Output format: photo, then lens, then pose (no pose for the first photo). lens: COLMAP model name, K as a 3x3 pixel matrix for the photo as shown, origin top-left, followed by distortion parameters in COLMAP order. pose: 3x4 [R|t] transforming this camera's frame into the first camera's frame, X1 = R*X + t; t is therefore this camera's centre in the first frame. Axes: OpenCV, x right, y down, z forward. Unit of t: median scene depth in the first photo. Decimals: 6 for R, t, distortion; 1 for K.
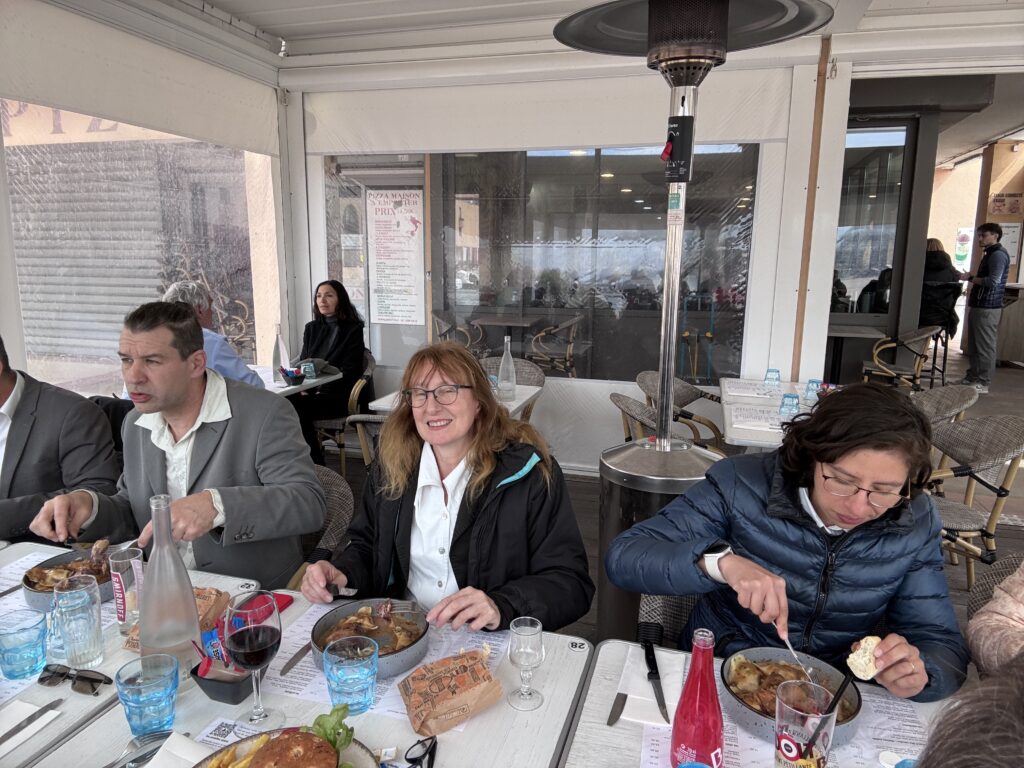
lens RADIAL K [[723.0, 0, 508.9], [0, 723.0, 381.3], [0, 0, 1]] dist [0.005401, -0.027030]
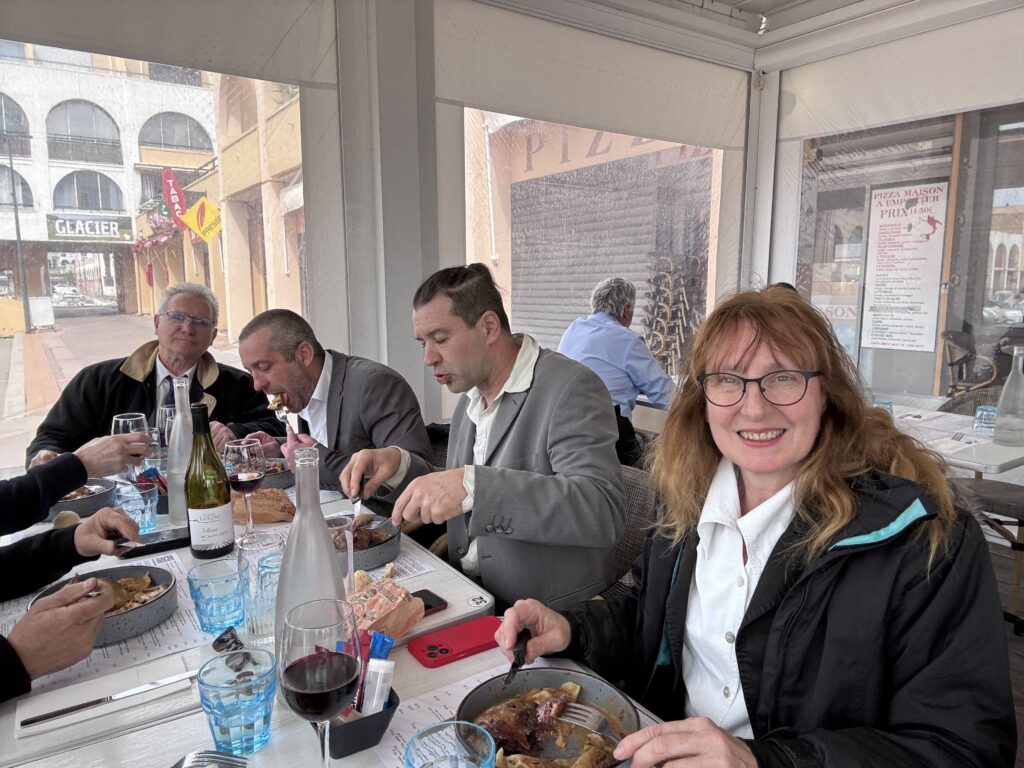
lens RADIAL K [[723.0, 0, 509.7], [0, 723.0, 393.6], [0, 0, 1]] dist [0.005401, -0.027030]
pose [[0.766323, 0.081545, -0.637260, 0.050857], [-0.103129, 0.994663, 0.003263, 0.018612], [0.634125, 0.063220, 0.770642, 0.148024]]
